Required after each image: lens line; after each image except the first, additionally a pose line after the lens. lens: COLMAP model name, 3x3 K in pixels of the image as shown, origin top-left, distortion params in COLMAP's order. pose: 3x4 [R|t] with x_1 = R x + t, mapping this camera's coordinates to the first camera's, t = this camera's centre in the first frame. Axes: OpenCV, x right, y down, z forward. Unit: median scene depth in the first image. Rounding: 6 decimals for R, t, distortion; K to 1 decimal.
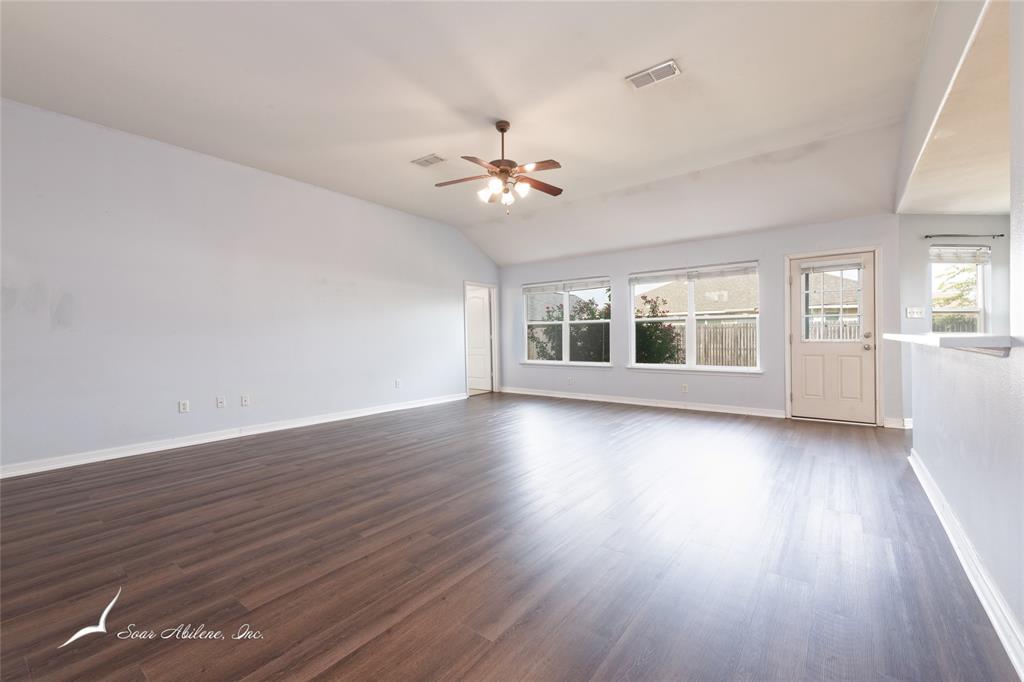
lens RADIAL K [[430.0, 0, 510.4], [0, 430.0, 333.3], [0, 0, 1]] dist [0.013984, 0.000174]
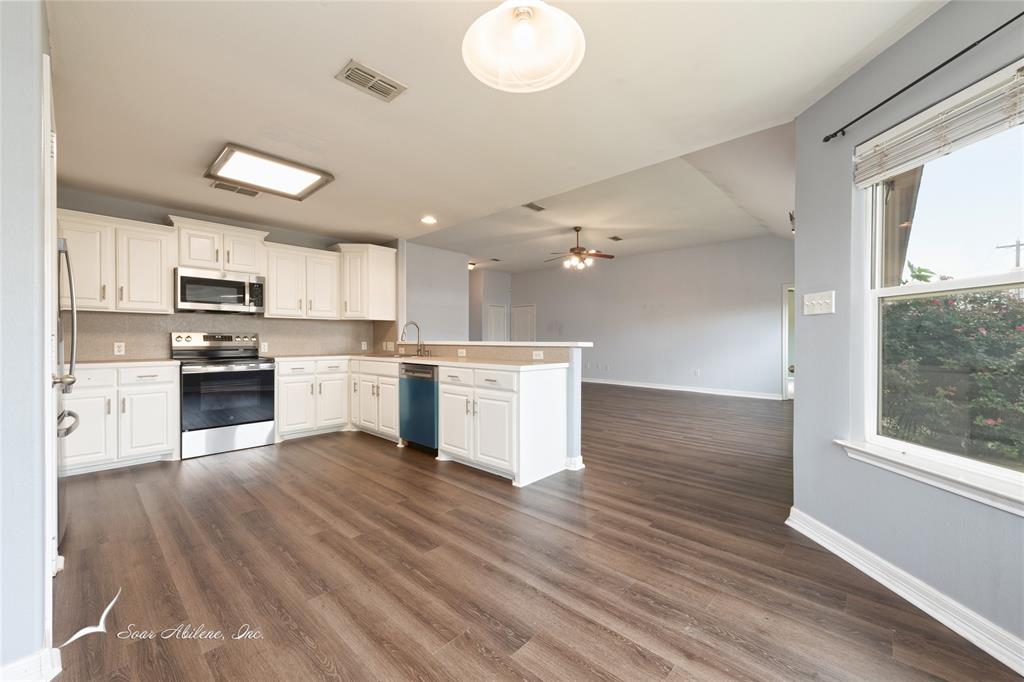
lens RADIAL K [[401.7, 0, 514.1], [0, 401.7, 340.2], [0, 0, 1]] dist [0.012744, -0.000435]
pose [[-0.092744, 0.015398, -0.995571, 1.383416], [0.003418, 0.999879, 0.015146, -0.014160], [0.995684, -0.001998, -0.092786, 0.688449]]
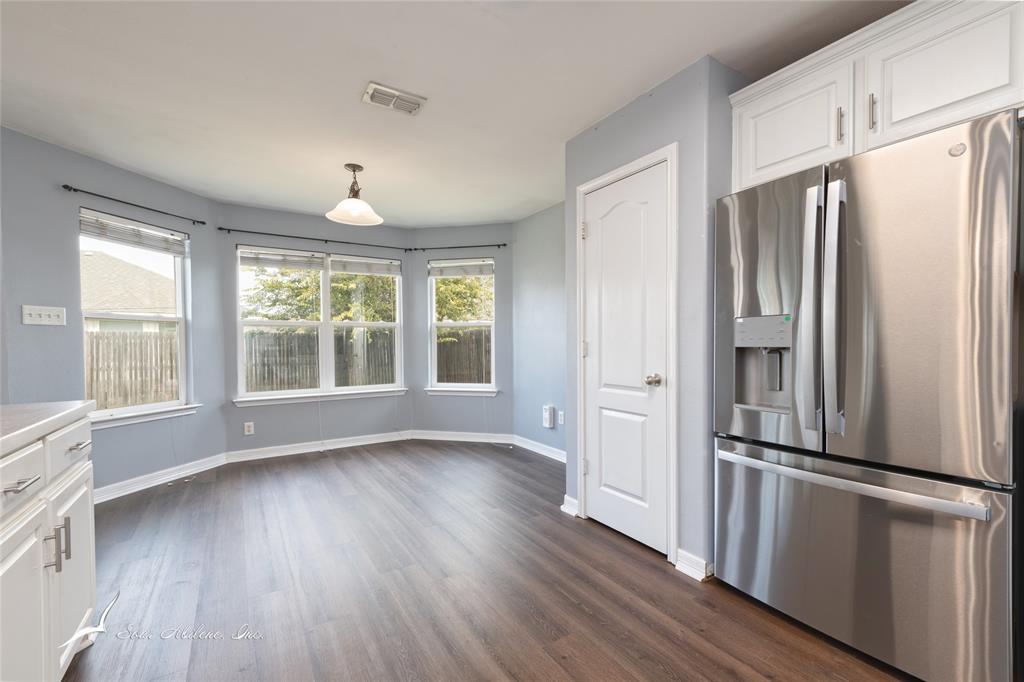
lens RADIAL K [[435.7, 0, 516.7], [0, 435.7, 348.3], [0, 0, 1]] dist [0.013488, -0.000287]
pose [[0.336259, -0.005175, 0.941755, 0.583639], [-0.000390, 0.999984, 0.005634, -0.008508], [-0.941769, -0.002261, 0.336252, 0.226164]]
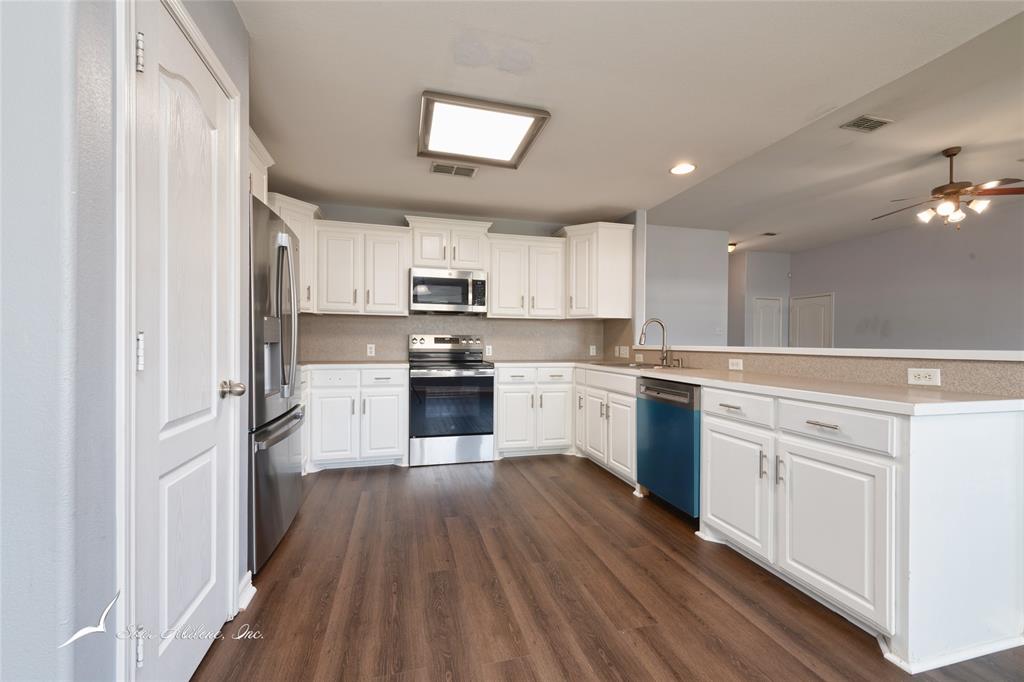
lens RADIAL K [[416.2, 0, 512.2], [0, 416.2, 345.7], [0, 0, 1]] dist [0.011429, -0.000222]
pose [[-0.607993, 0.015524, -0.793790, 1.172762], [0.003195, 0.999849, 0.017107, -0.010965], [0.793936, 0.007864, -0.607951, 0.600420]]
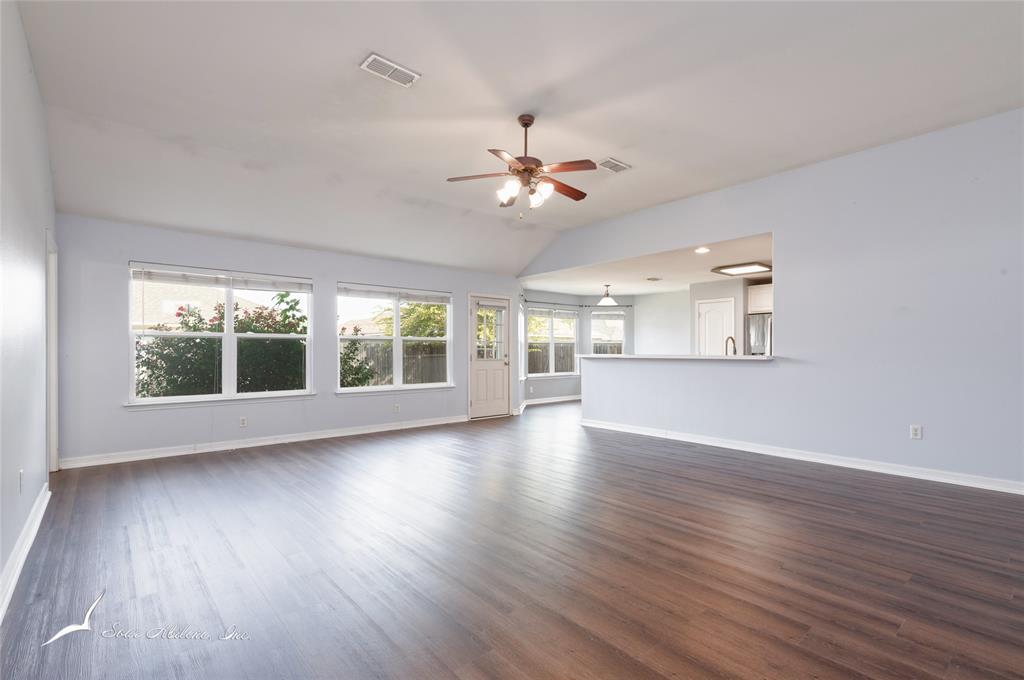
lens RADIAL K [[468.3, 0, 519.1], [0, 468.3, 342.2], [0, 0, 1]] dist [-0.001663, 0.000020]
pose [[0.203269, 0.030733, 0.978640, -0.748785], [-0.004646, 0.999526, -0.030424, 0.007847], [-0.979112, 0.001638, 0.203316, 0.635480]]
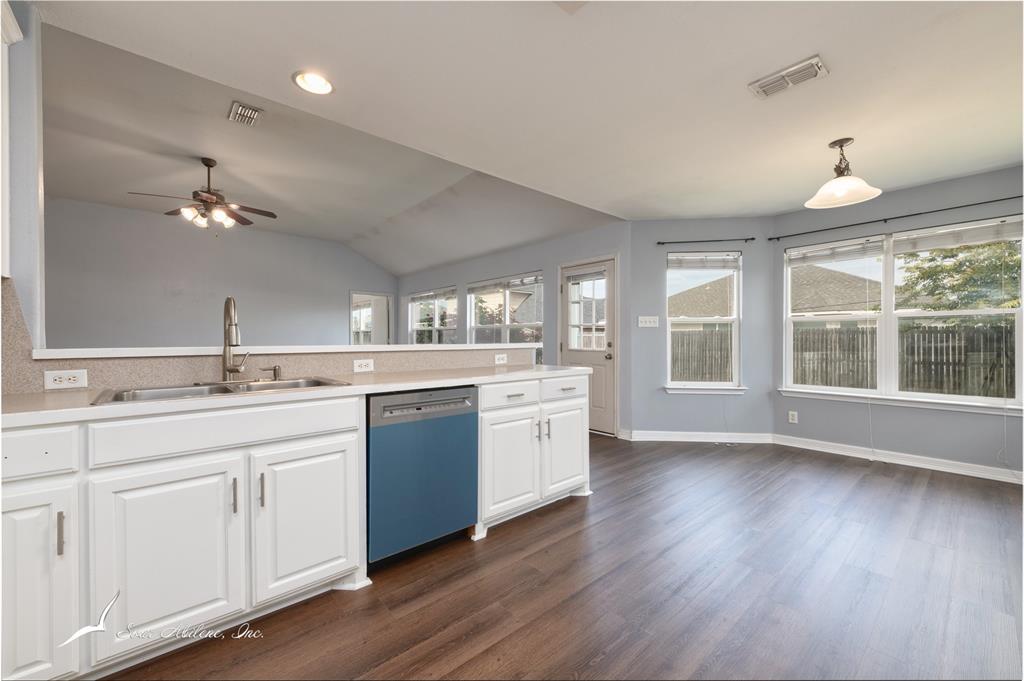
lens RADIAL K [[410.6, 0, 512.0], [0, 410.6, 340.5], [0, 0, 1]] dist [0.012217, -0.000324]
pose [[0.981275, 0.009938, -0.192356, 0.792795], [-0.008778, 0.999938, 0.006885, -0.009273], [0.192412, -0.005067, 0.981301, 0.044352]]
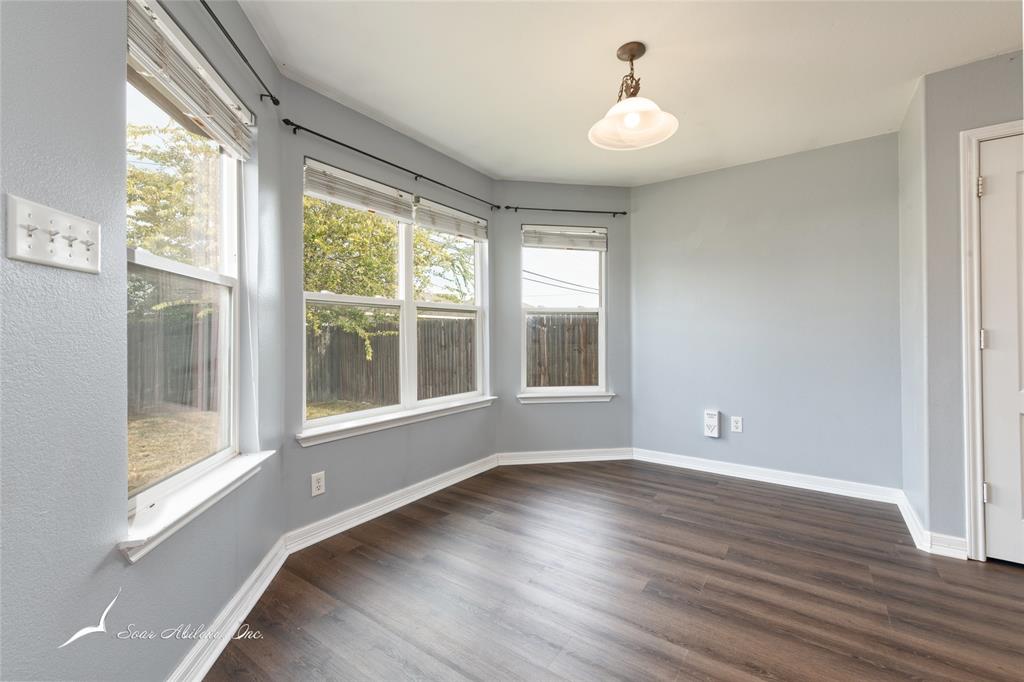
lens RADIAL K [[430.0, 0, 510.4], [0, 430.0, 333.3], [0, 0, 1]] dist [0.013984, 0.000174]
pose [[-0.041587, 0.018315, 0.998967, 0.722511], [0.001999, 0.999832, -0.018247, -0.003335], [-0.999133, 0.001238, -0.041616, 0.799648]]
